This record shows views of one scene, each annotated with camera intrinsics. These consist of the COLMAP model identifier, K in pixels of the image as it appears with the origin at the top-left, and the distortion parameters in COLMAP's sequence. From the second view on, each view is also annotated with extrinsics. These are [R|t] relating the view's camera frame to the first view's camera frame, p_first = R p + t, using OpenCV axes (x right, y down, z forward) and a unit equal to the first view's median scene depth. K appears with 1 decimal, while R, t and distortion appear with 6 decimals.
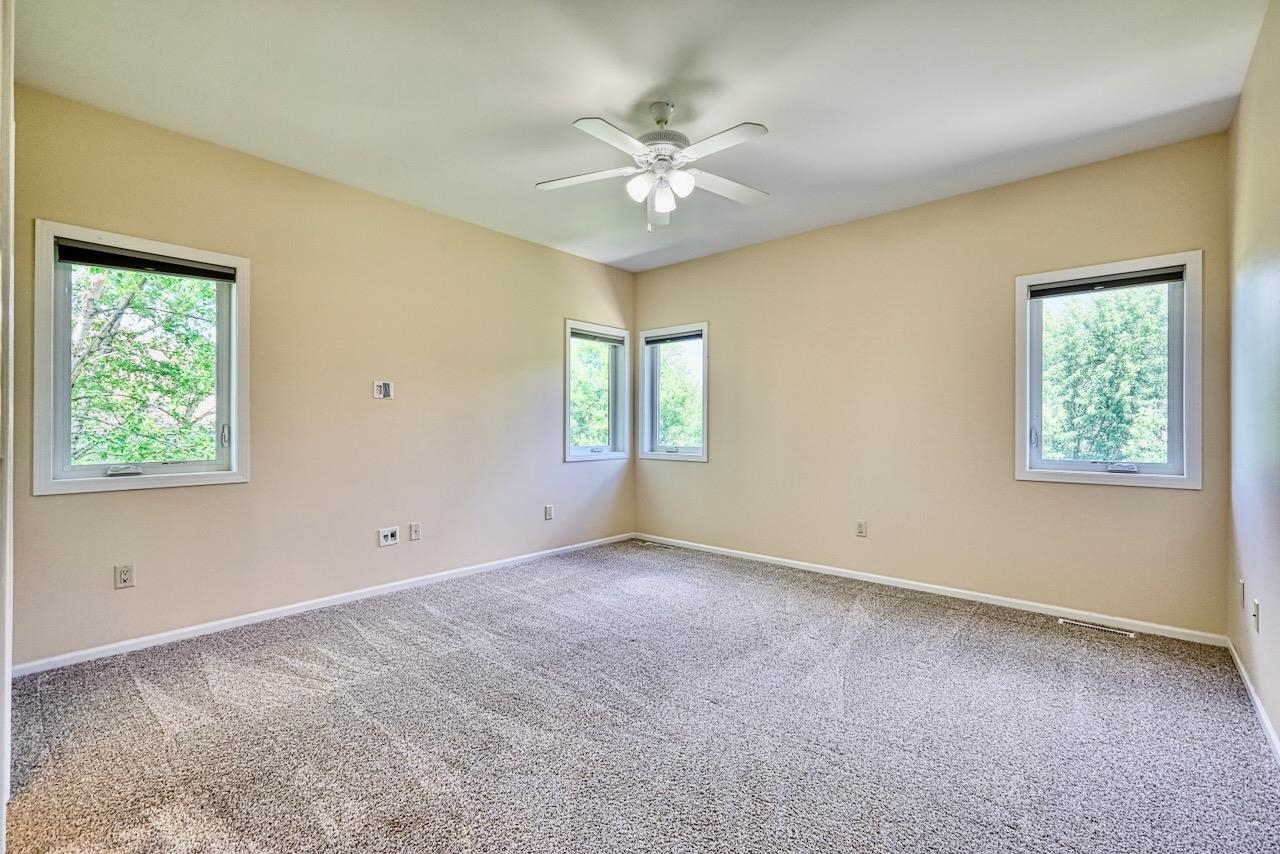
lens RADIAL K [[556.4, 0, 640.0], [0, 556.4, 427.0], [0, 0, 1]] dist [0.004779, -0.000271]
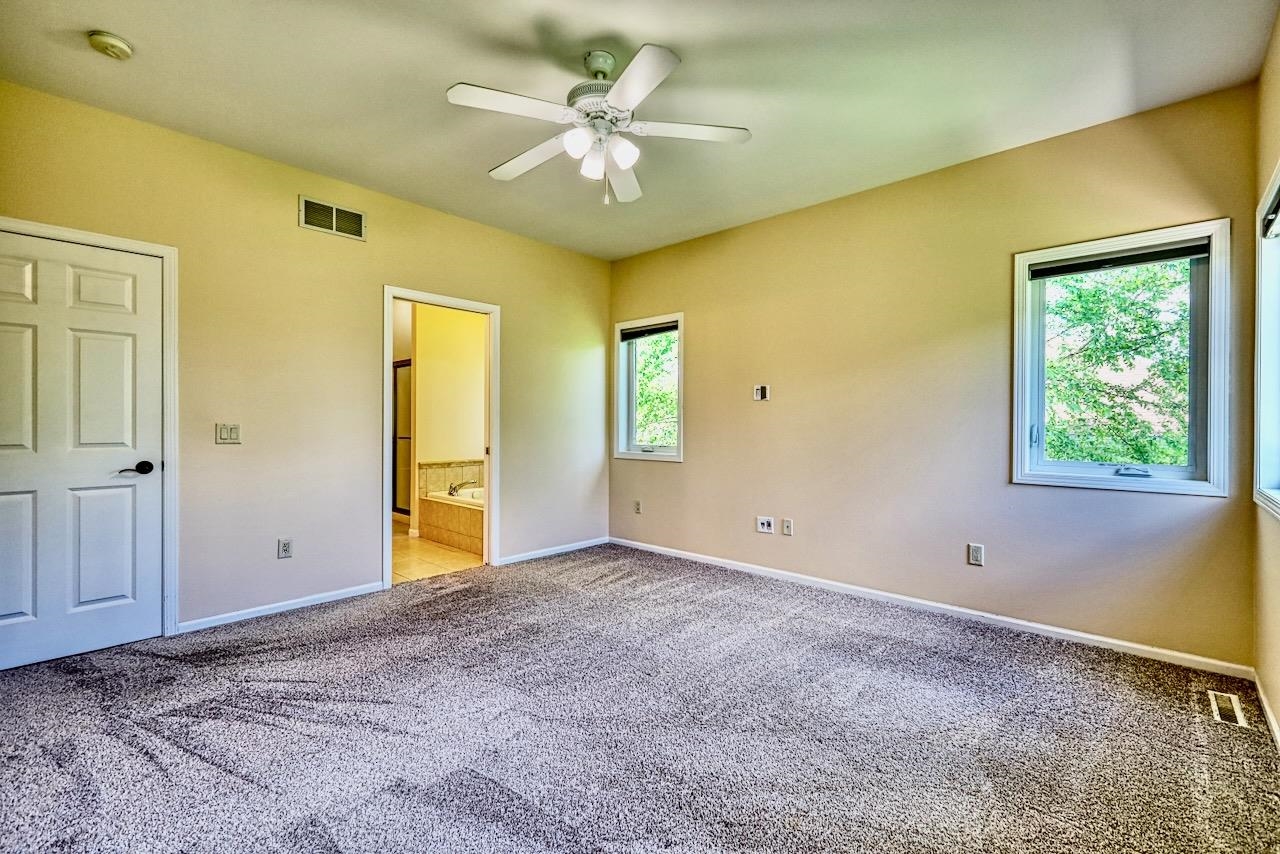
lens RADIAL K [[556.4, 0, 640.0], [0, 556.4, 427.0], [0, 0, 1]] dist [0.004779, -0.000271]
pose [[-0.017071, 0.003048, -0.999850, 0.657483], [-0.009456, 0.999950, 0.003210, 0.001640], [0.999810, 0.009509, -0.017042, 0.773930]]
